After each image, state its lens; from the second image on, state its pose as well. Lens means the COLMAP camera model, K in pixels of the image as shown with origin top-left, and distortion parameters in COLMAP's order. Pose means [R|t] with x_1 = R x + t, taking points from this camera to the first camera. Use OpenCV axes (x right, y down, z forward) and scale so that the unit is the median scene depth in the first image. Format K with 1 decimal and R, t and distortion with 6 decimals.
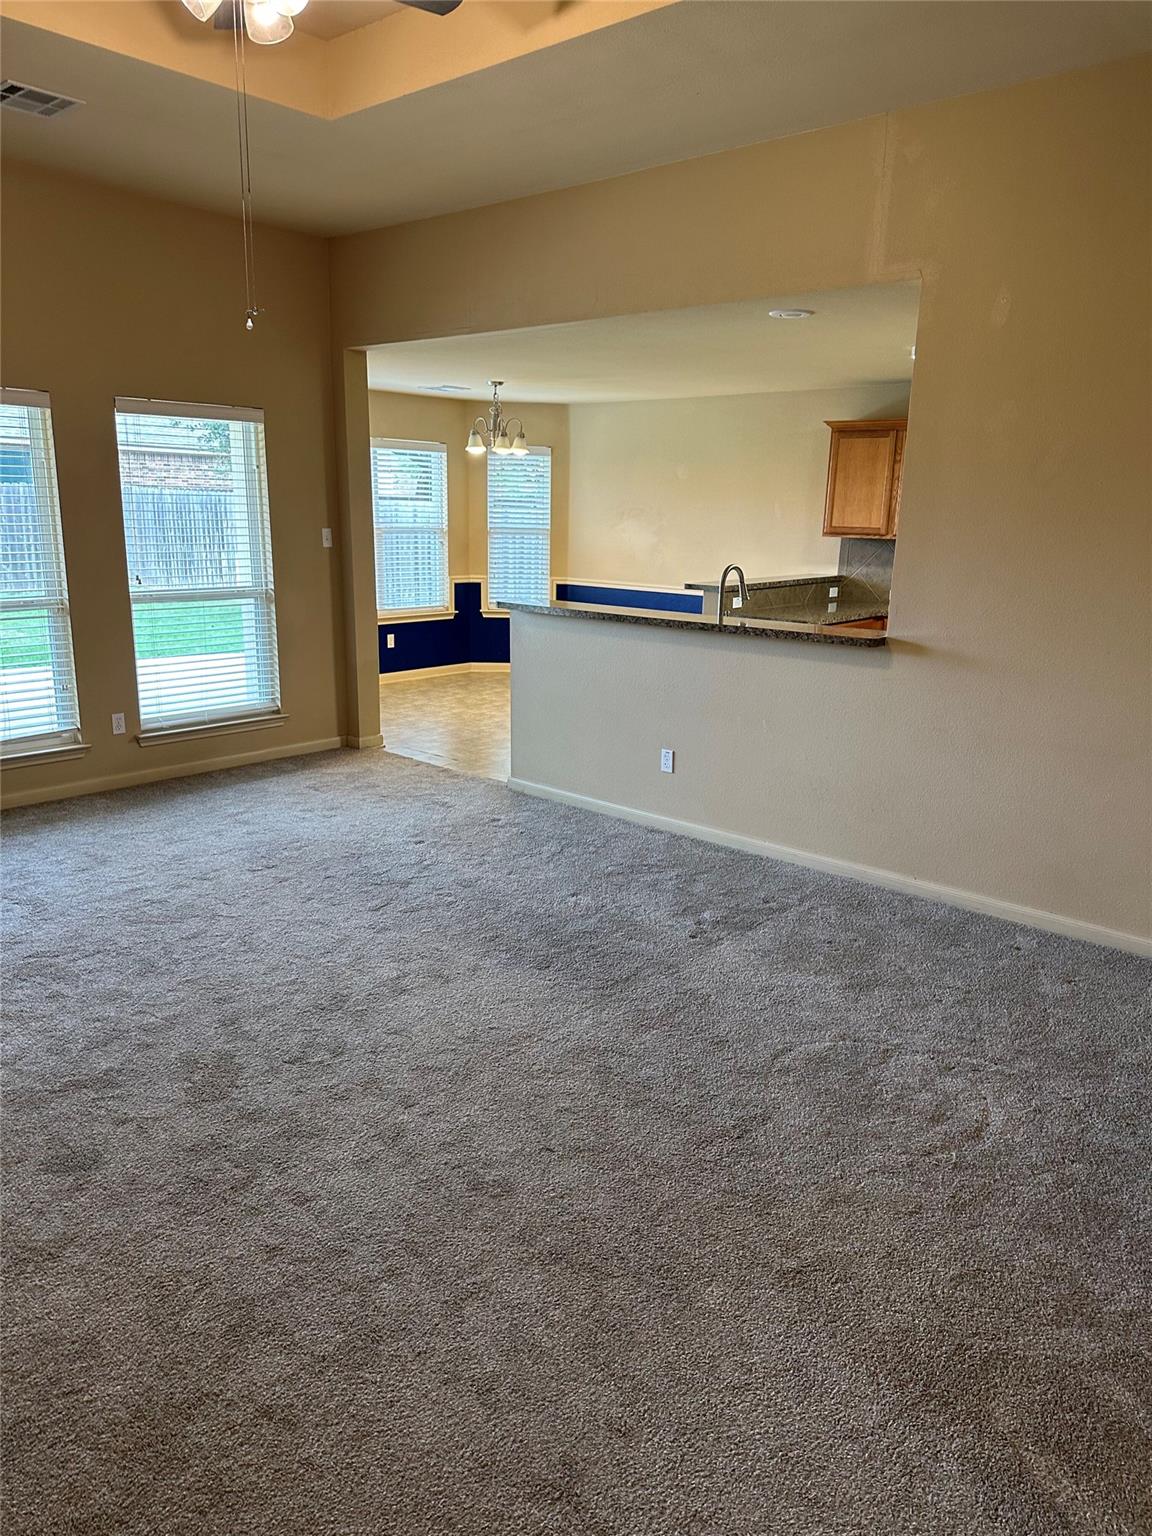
lens RADIAL K [[1066.1, 0, 576.6], [0, 1066.1, 753.6], [0, 0, 1]] dist [0.039500, -0.054349]
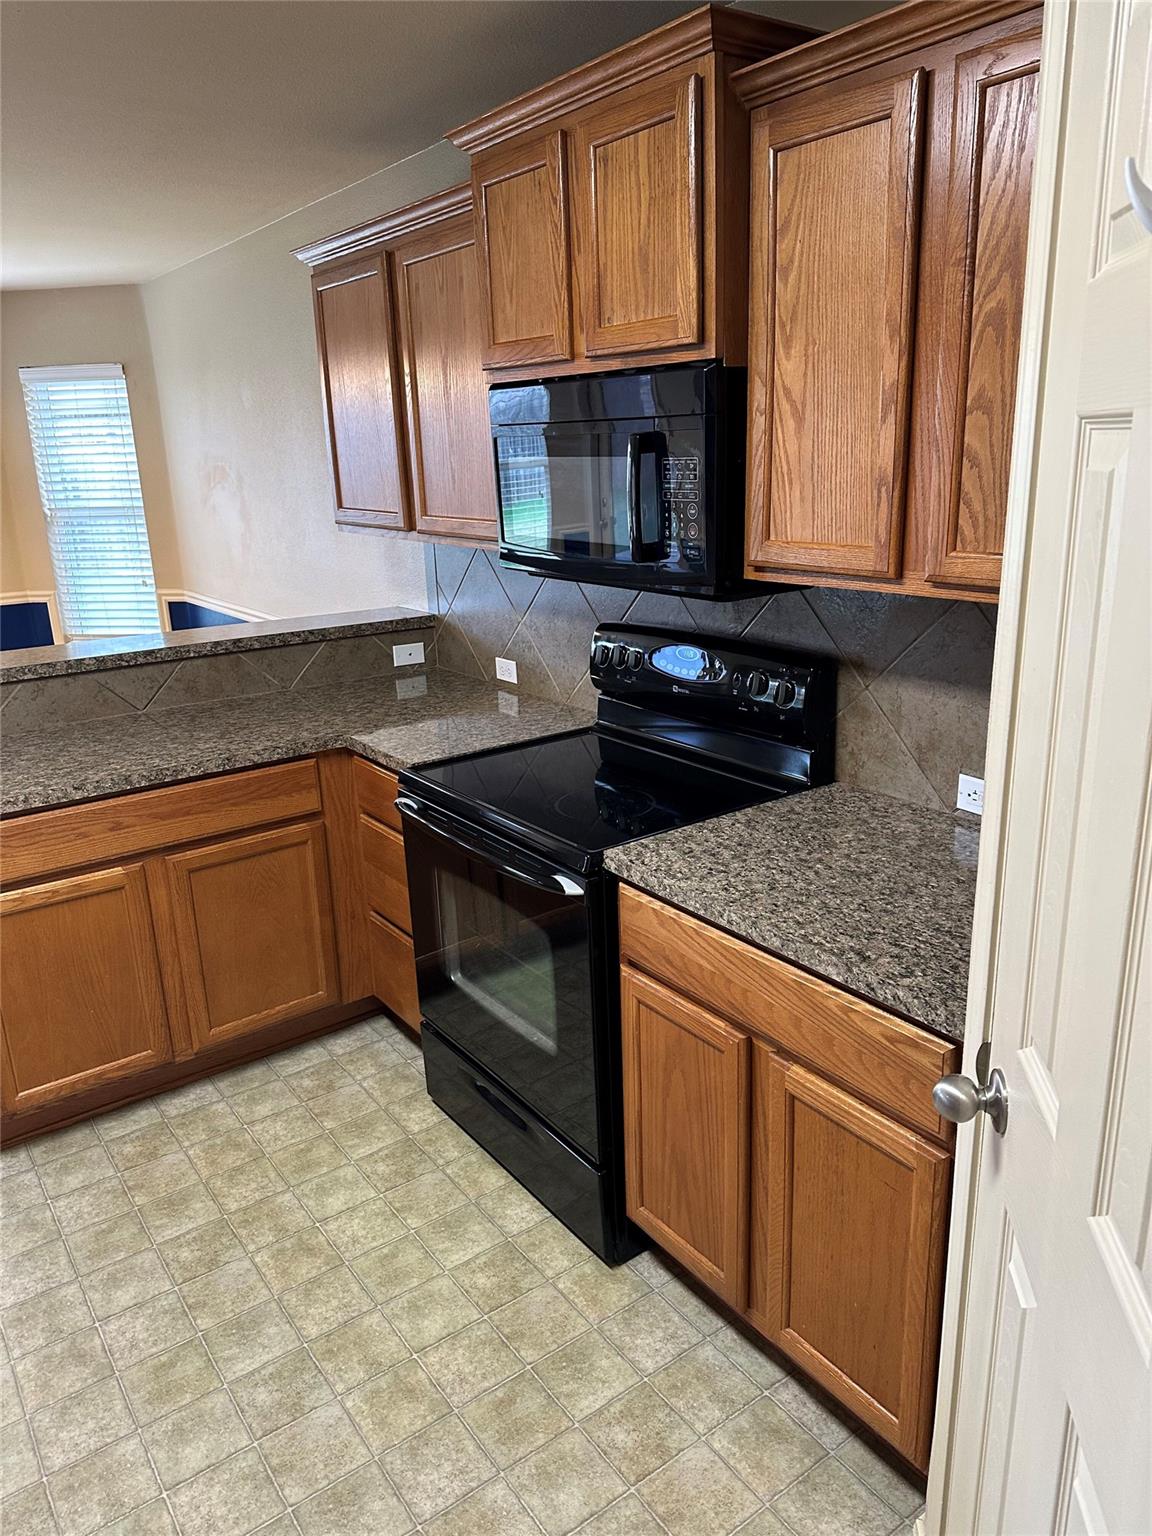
lens RADIAL K [[1066.1, 0, 594.0], [0, 1066.1, 778.4], [0, 0, 1]] dist [0.039500, -0.054349]
pose [[0.980707, 0.024610, -0.193926, 0.385664], [-0.012086, 0.997779, 0.065502, -0.123676], [0.195108, -0.061895, 0.978827, 0.551133]]
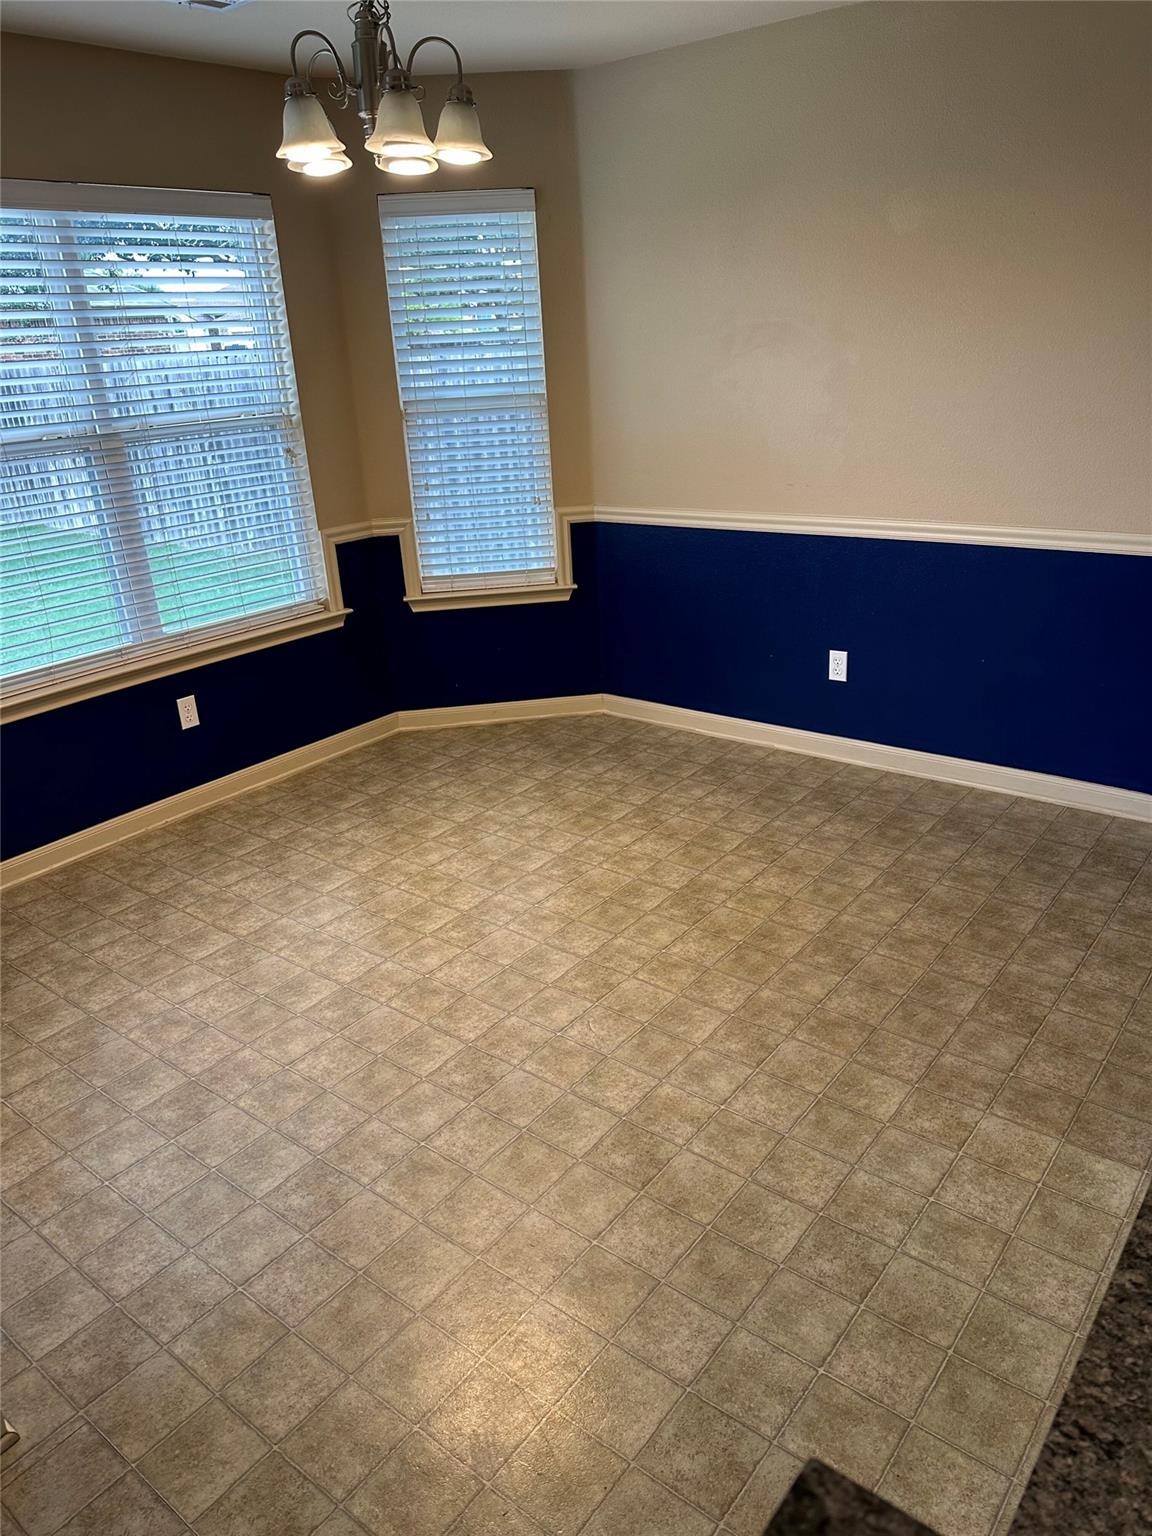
lens RADIAL K [[1066.1, 0, 601.9], [0, 1066.1, 783.8], [0, 0, 1]] dist [0.039500, -0.054349]
pose [[0.995510, -0.083628, 0.044340, -0.041046], [0.074538, 0.981326, 0.177325, -0.154695], [-0.058341, -0.173224, 0.983153, 0.644296]]
